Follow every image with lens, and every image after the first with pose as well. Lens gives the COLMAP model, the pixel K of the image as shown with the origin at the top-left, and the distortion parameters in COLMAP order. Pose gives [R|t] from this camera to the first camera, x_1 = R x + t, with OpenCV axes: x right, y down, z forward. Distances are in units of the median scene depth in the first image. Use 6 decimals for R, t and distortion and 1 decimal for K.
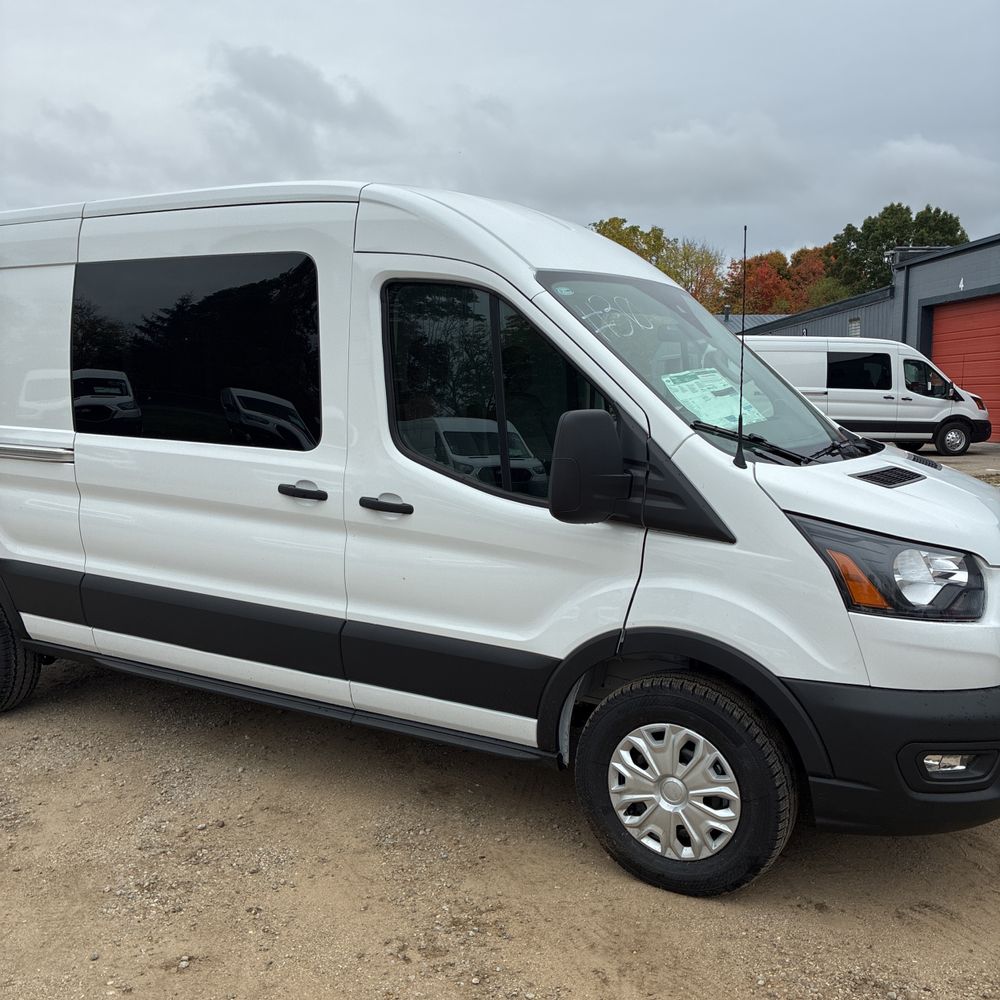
lens RADIAL K [[1011.2, 0, 501.9], [0, 1011.2, 501.7], [0, 0, 1]] dist [0.027577, 0.000000]
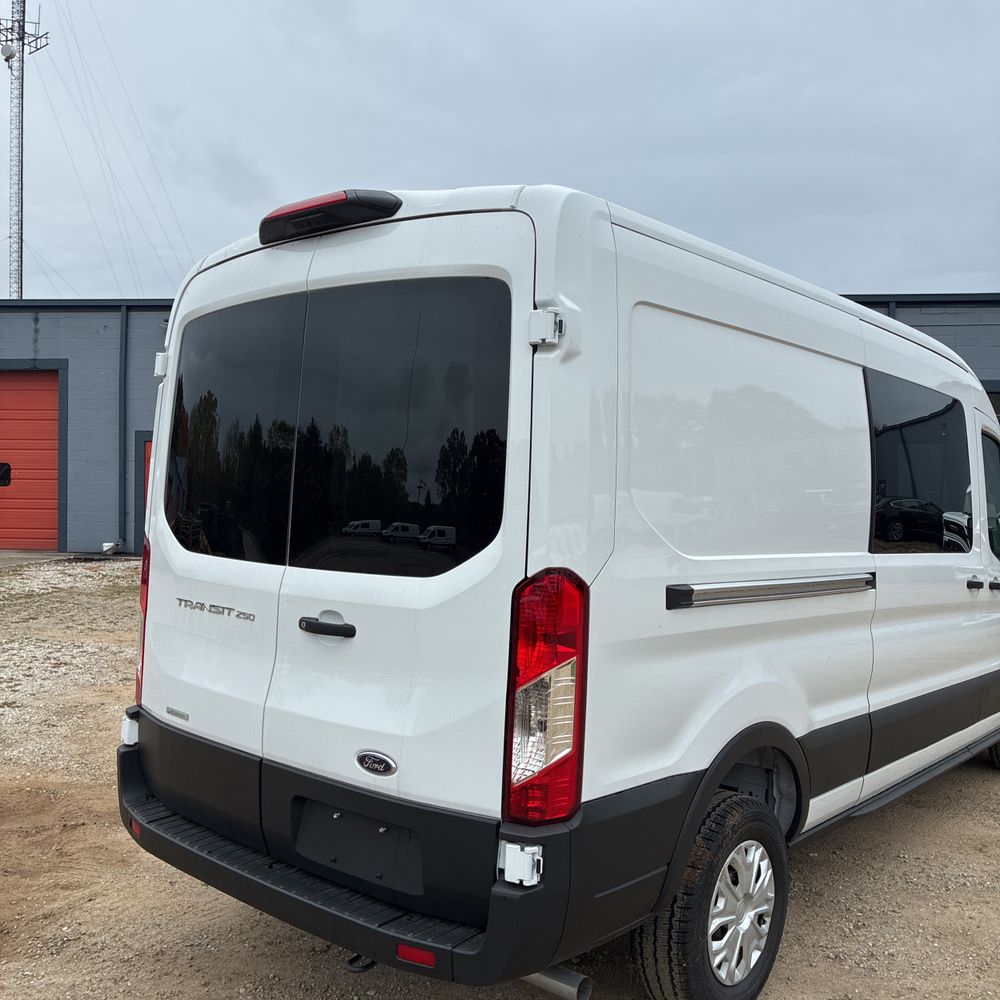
lens RADIAL K [[1011.2, 0, 502.9], [0, 1011.2, 493.0], [0, 0, 1]] dist [0.027577, 0.000000]
pose [[0.179760, 0.002175, 0.983708, -1.602917], [0.090791, 0.995693, -0.018793, -0.158421], [-0.979512, 0.092690, 0.178788, 1.366390]]
